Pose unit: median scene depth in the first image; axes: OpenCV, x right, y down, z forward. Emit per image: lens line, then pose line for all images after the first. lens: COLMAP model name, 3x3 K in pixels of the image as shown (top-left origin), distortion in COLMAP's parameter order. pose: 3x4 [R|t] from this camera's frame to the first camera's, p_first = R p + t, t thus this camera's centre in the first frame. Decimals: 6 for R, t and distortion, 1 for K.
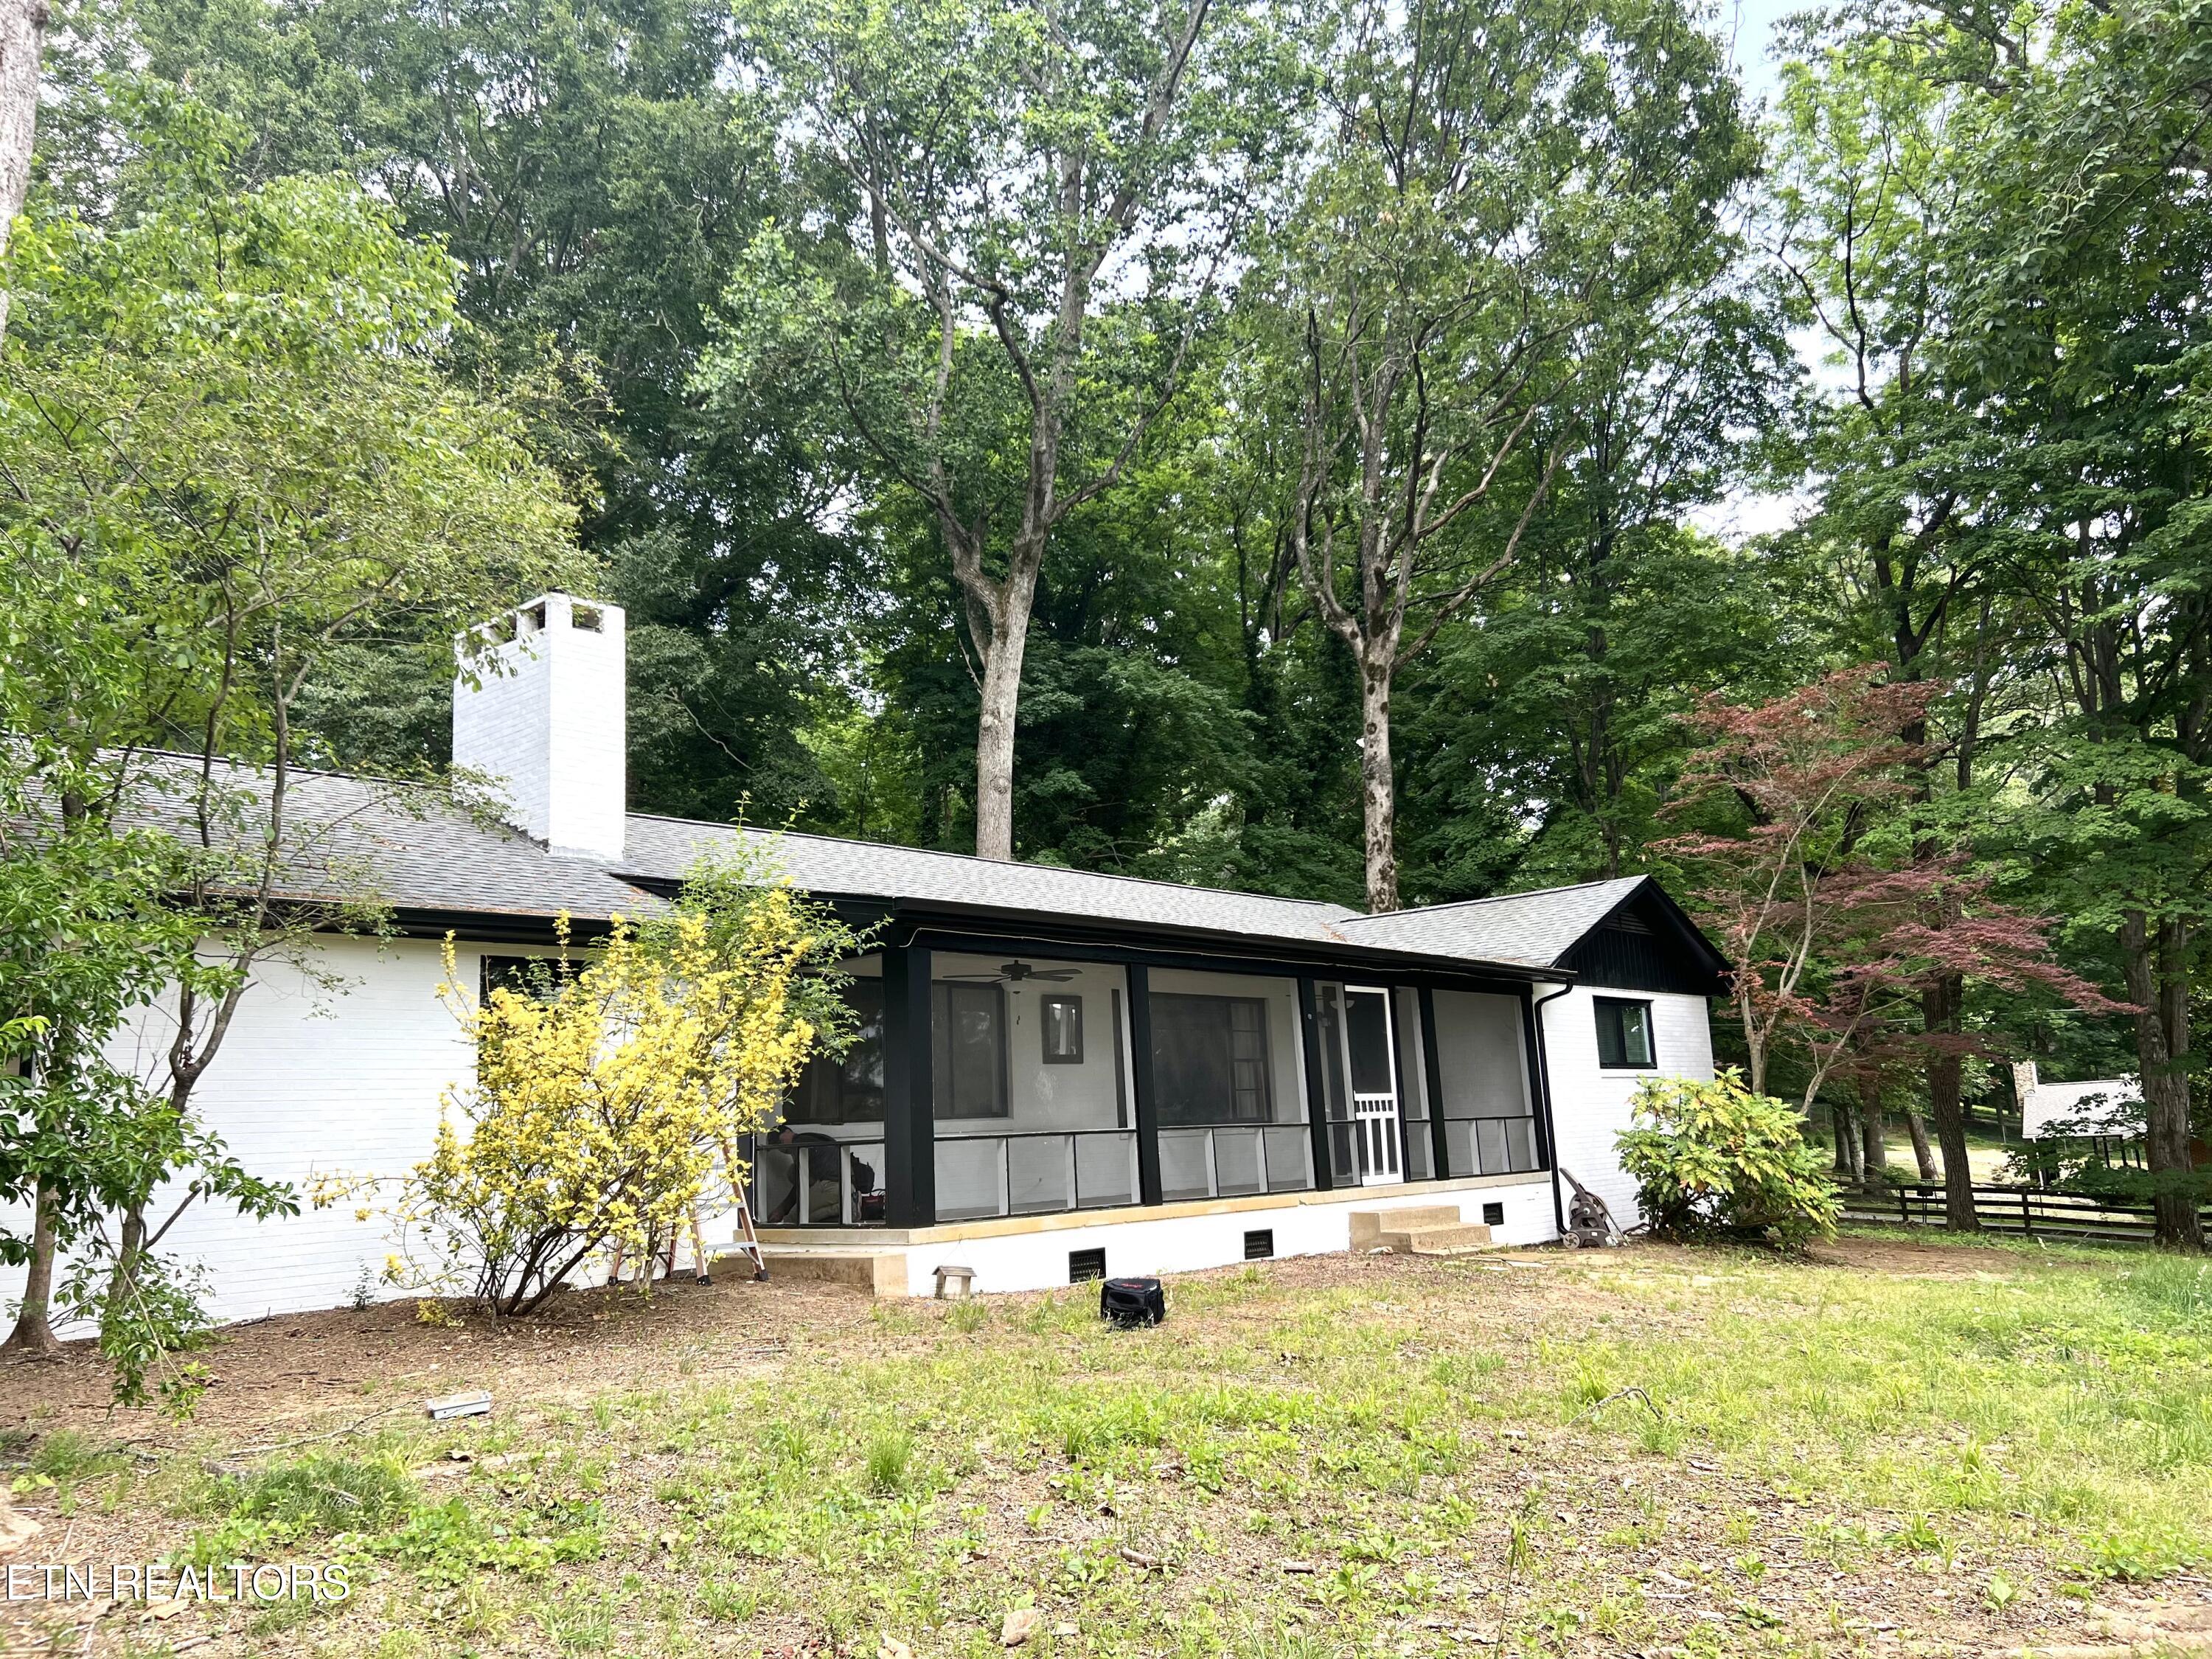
lens RADIAL K [[1658.1, 0, 1113.3], [0, 1658.1, 825.6], [0, 0, 1]] dist [0.049177, -0.022285]
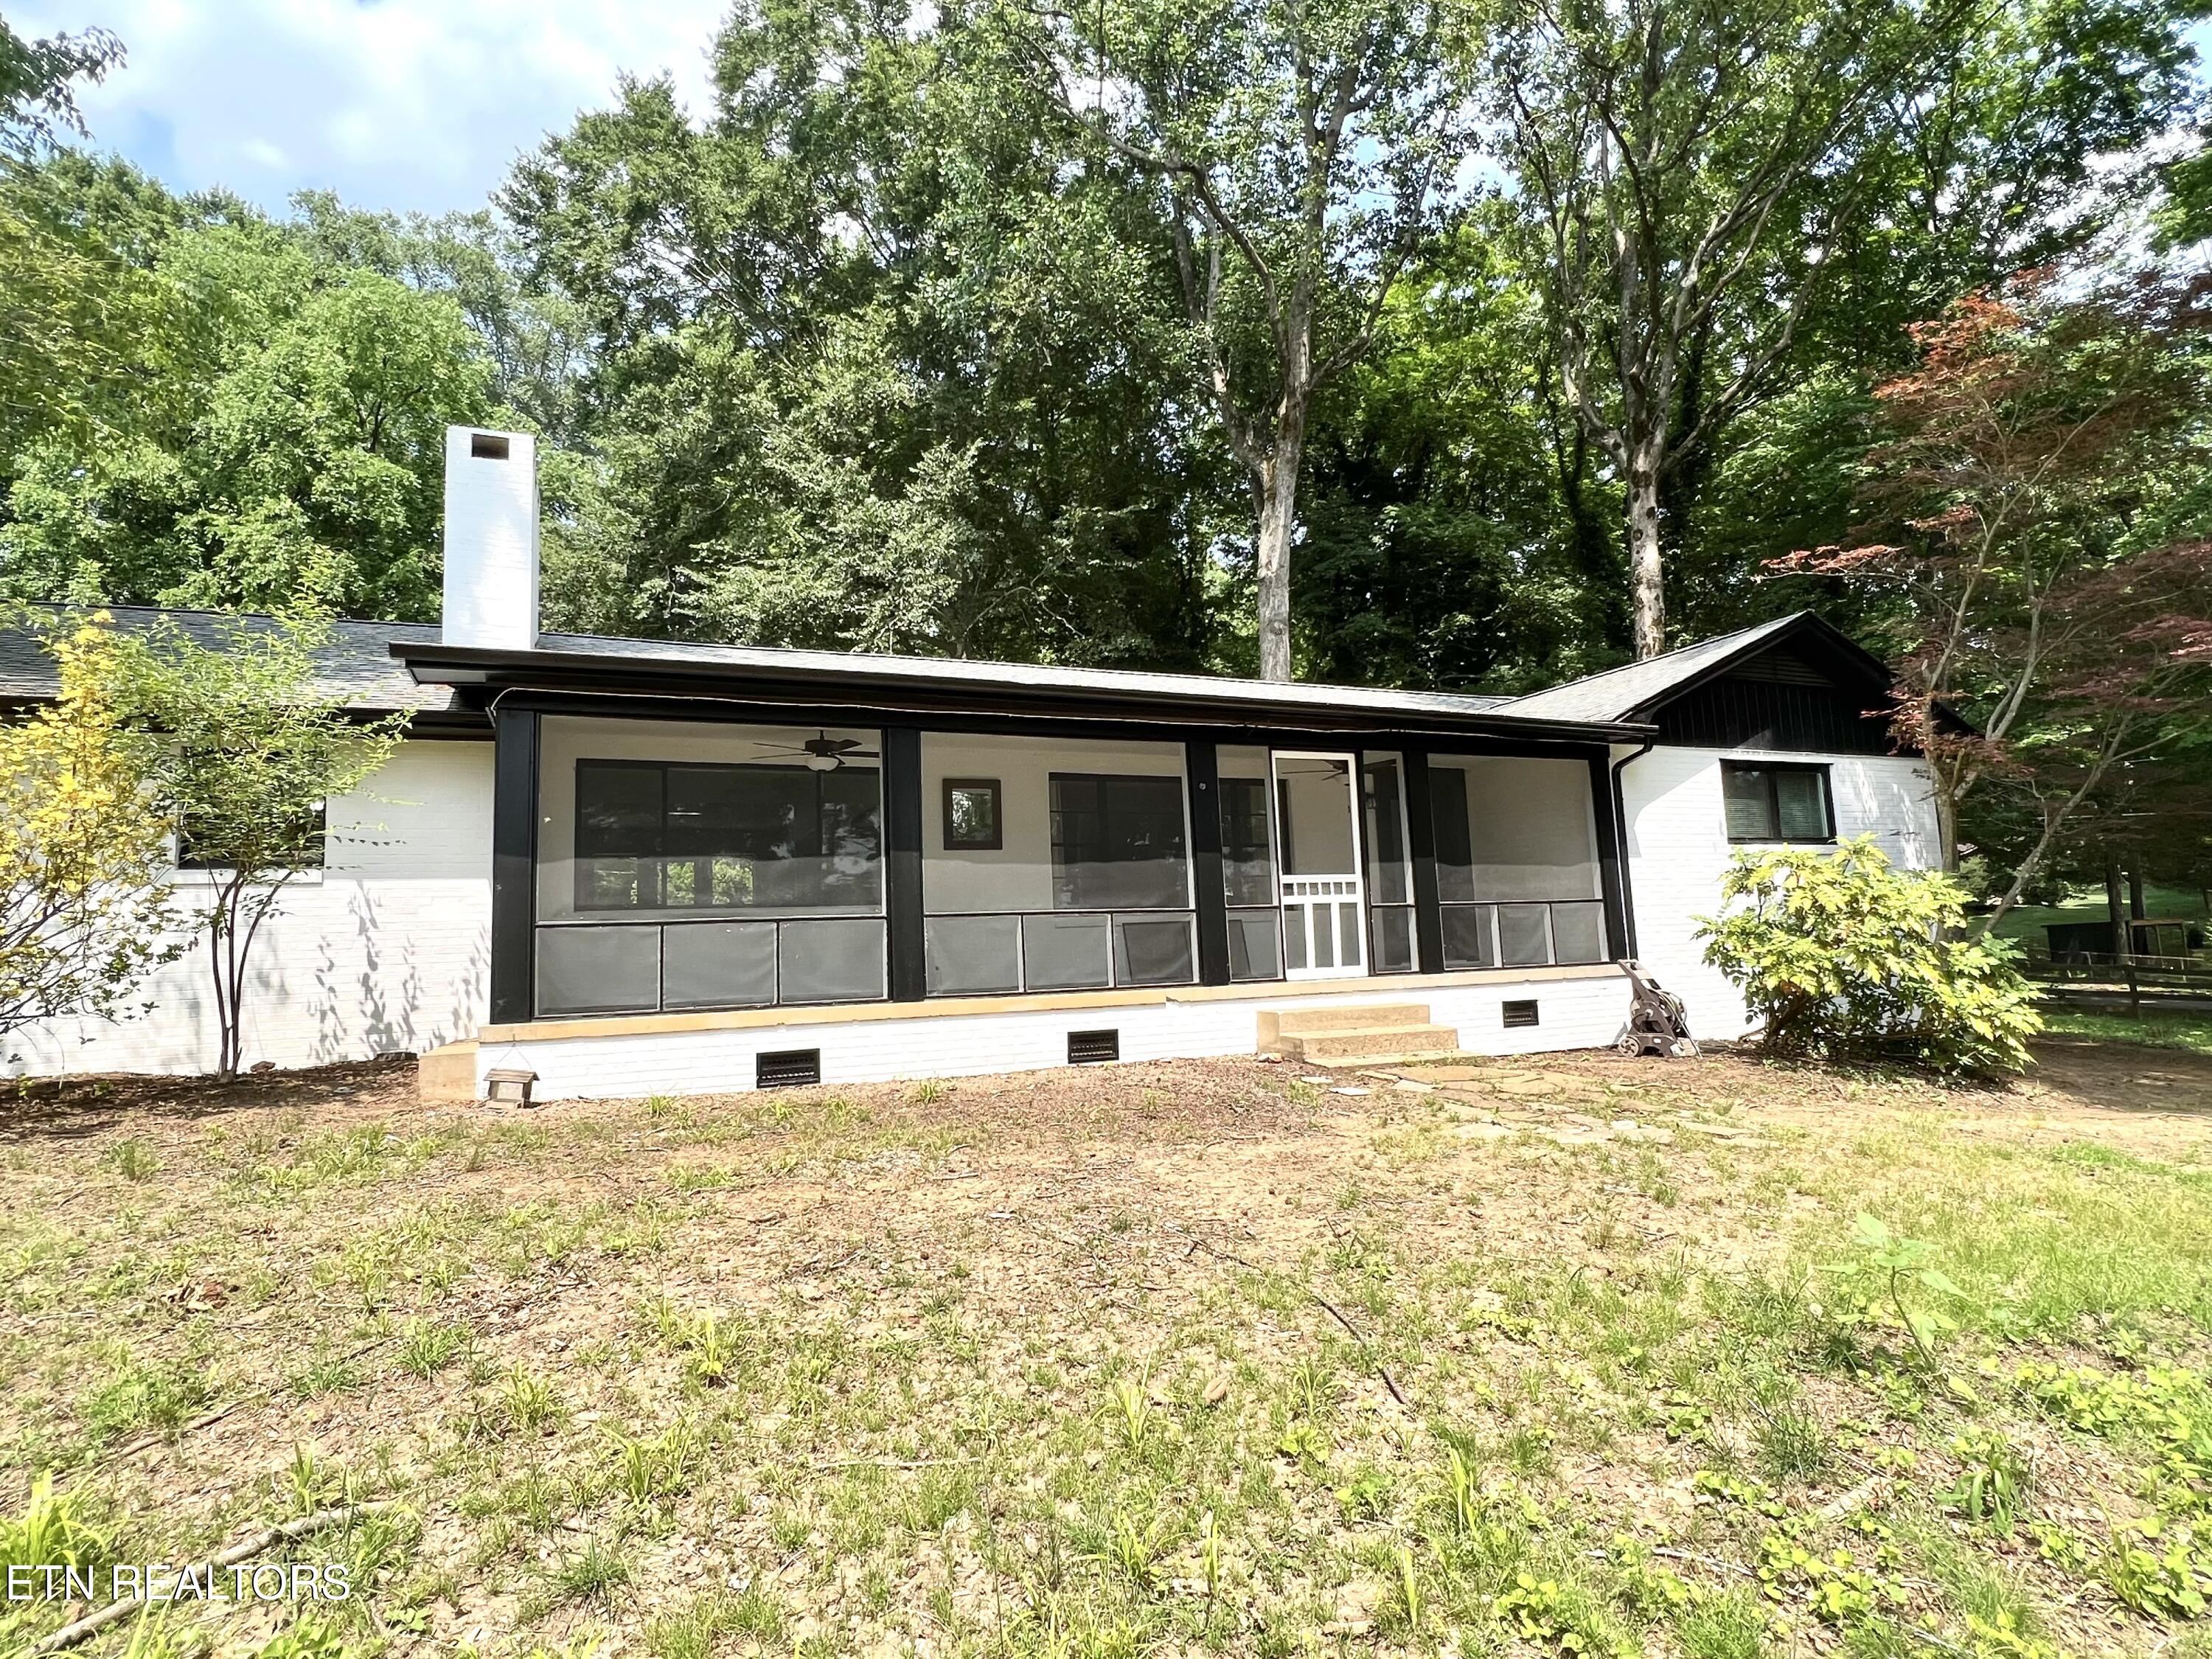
lens RADIAL K [[1106.1, 0, 1114.2], [0, 1106.1, 817.4], [0, 0, 1]] dist [0.005327, 0.000126]
pose [[0.901857, -0.036709, -0.430472, 0.293792], [0.077000, 0.994088, 0.076547, 0.075819], [0.425117, -0.102181, 0.899352, 0.420129]]
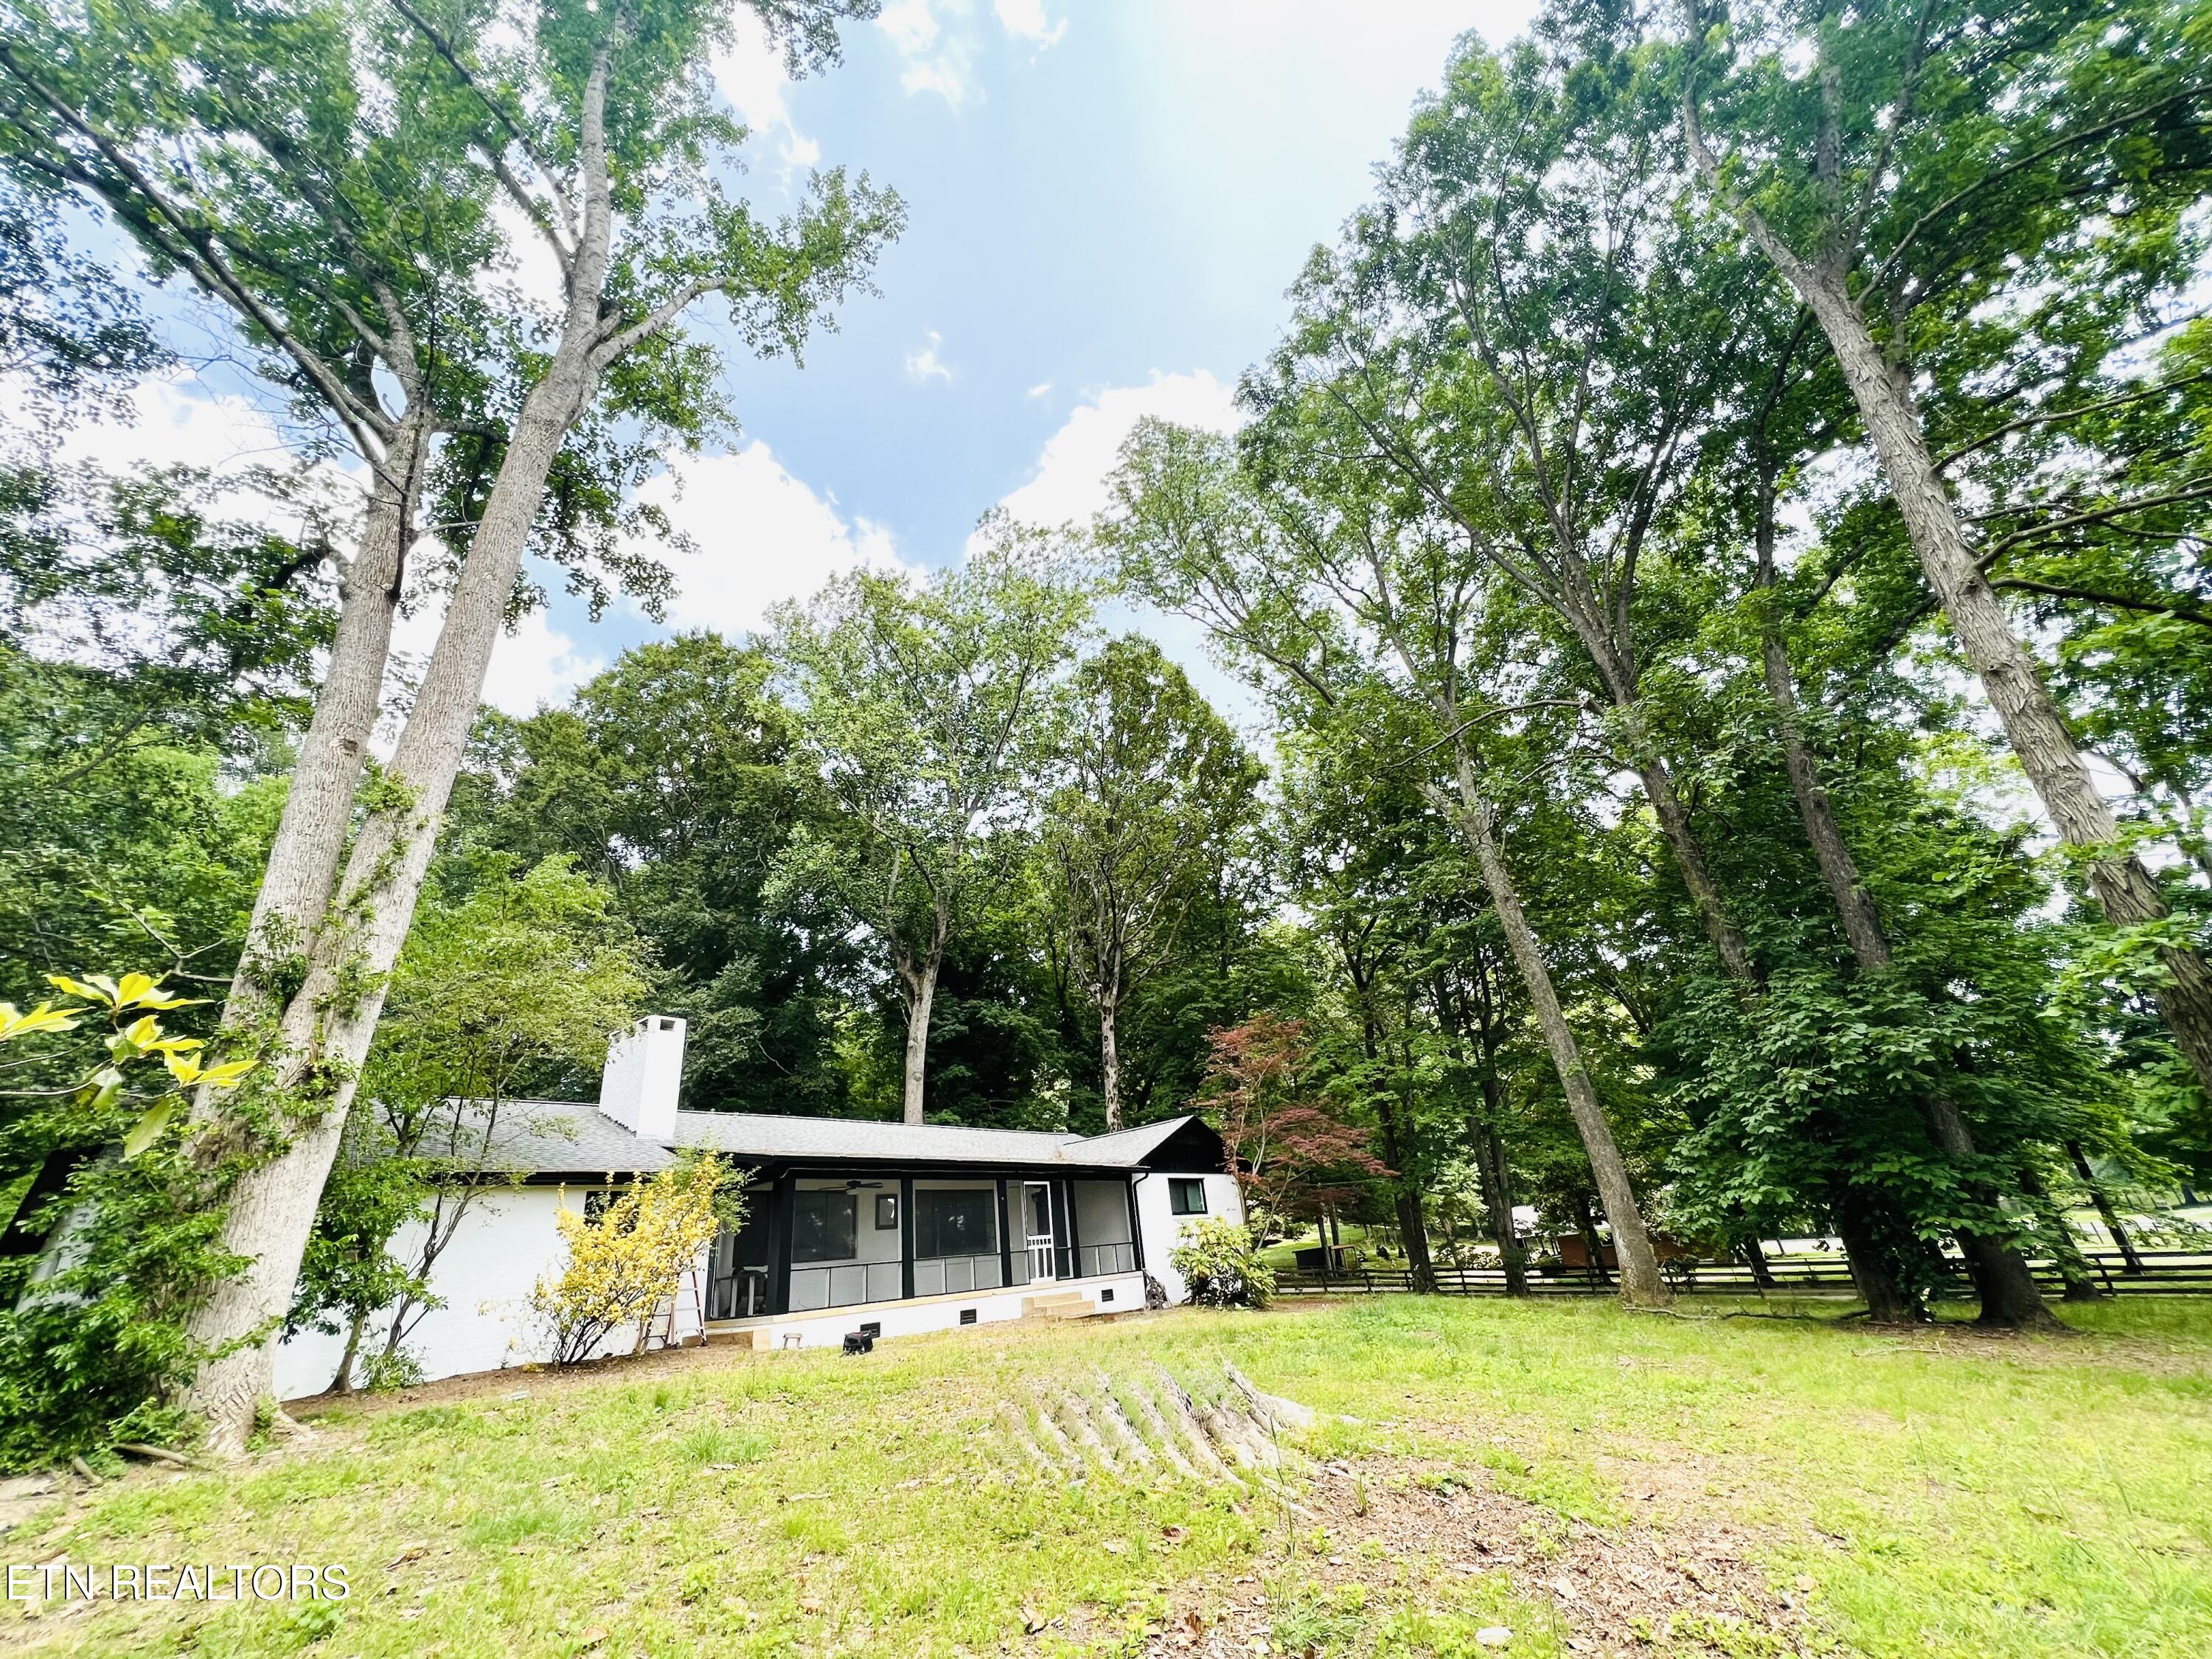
lens RADIAL K [[885.8, 0, 1109.5], [0, 885.8, 821.4], [0, 0, 1]] dist [0.004482, 0.000166]
pose [[0.996916, -0.020680, 0.075699, 0.162692], [0.040898, 0.960204, -0.276290, -0.027362], [-0.066972, 0.278534, 0.958089, -0.220160]]
